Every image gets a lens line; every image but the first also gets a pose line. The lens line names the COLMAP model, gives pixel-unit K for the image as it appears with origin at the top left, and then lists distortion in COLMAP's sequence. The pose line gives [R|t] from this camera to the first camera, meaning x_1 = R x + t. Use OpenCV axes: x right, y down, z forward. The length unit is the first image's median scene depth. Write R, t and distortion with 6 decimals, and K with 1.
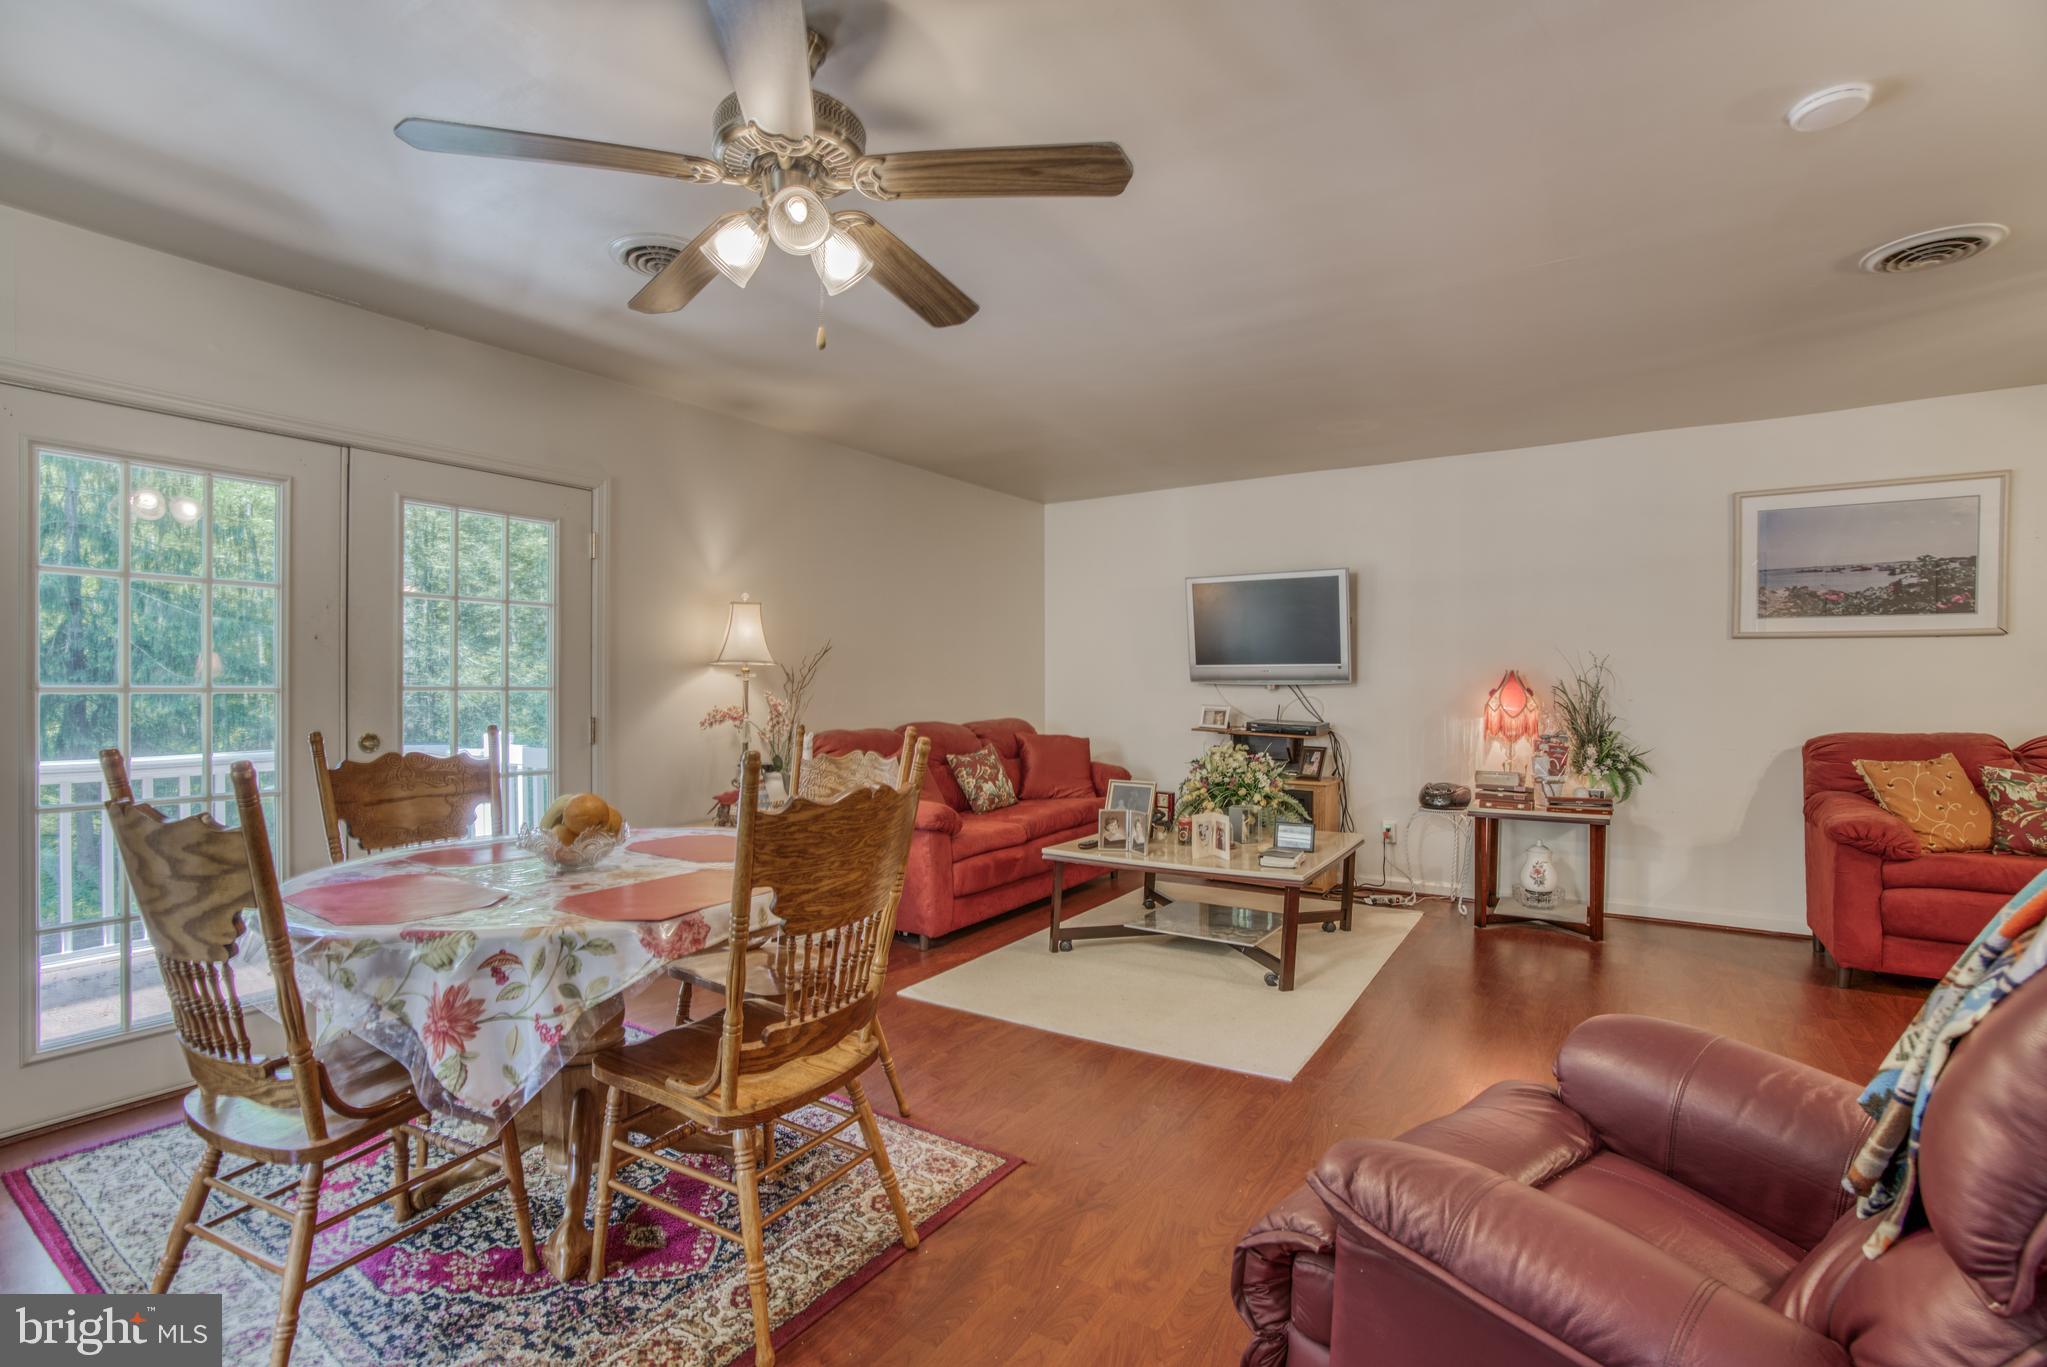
lens RADIAL K [[943.3, 0, 1015.5], [0, 943.3, 685.6], [0, 0, 1]] dist [-0.063120, 0.022554]
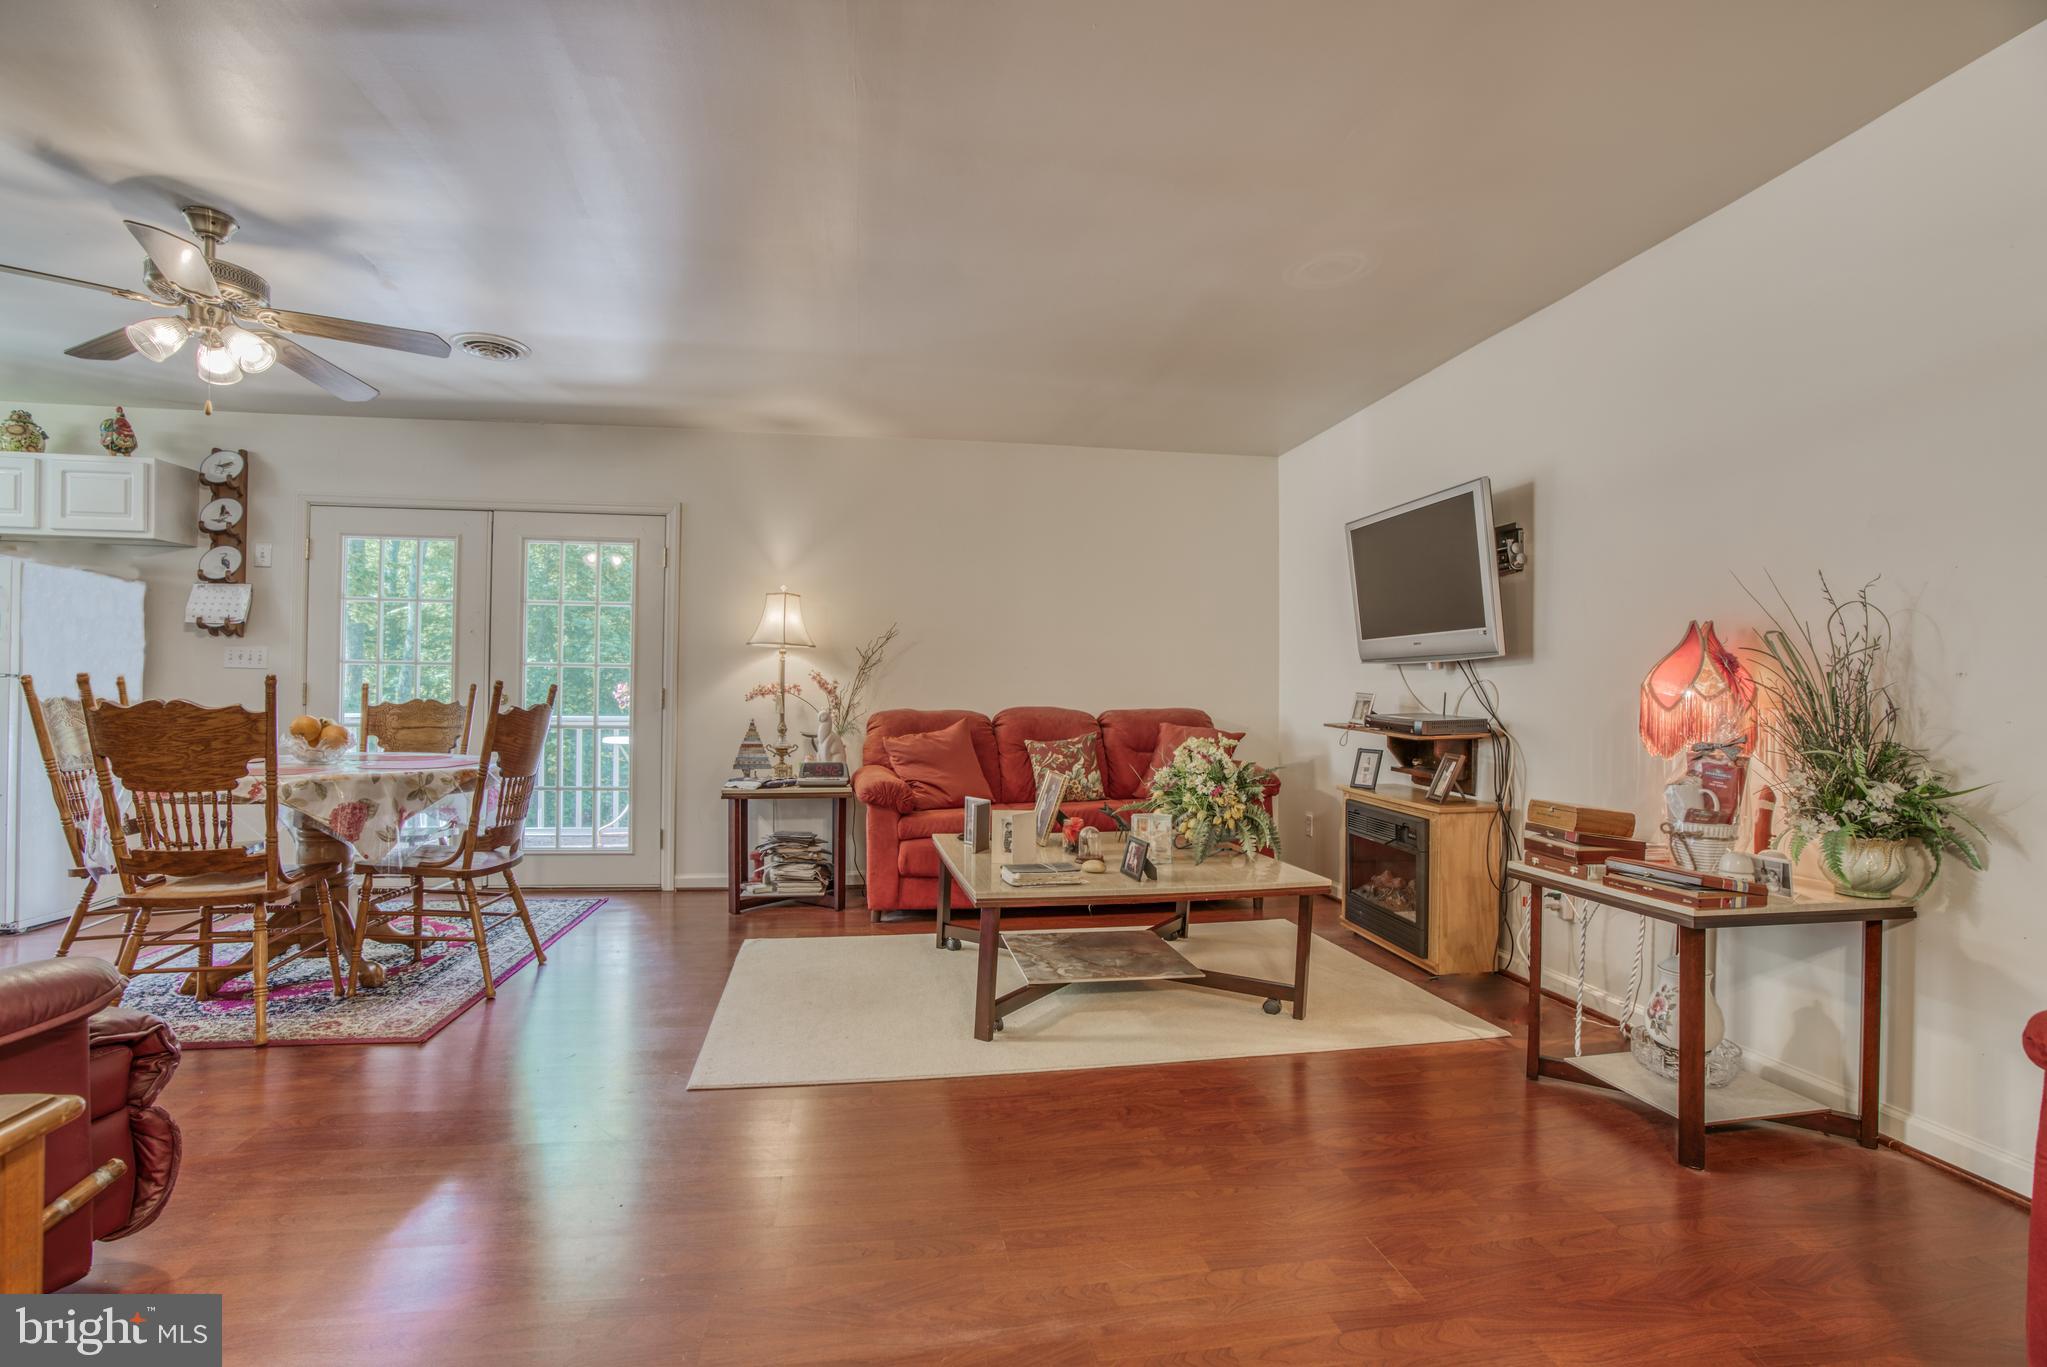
lens RADIAL K [[943.3, 0, 1008.3], [0, 943.3, 691.7], [0, 0, 1]] dist [-0.063120, 0.022554]
pose [[0.676594, 0.004475, -0.736343, 0.750105], [-0.010379, 0.999940, -0.003460, 0.034006], [0.736283, 0.009984, 0.676600, 0.413634]]
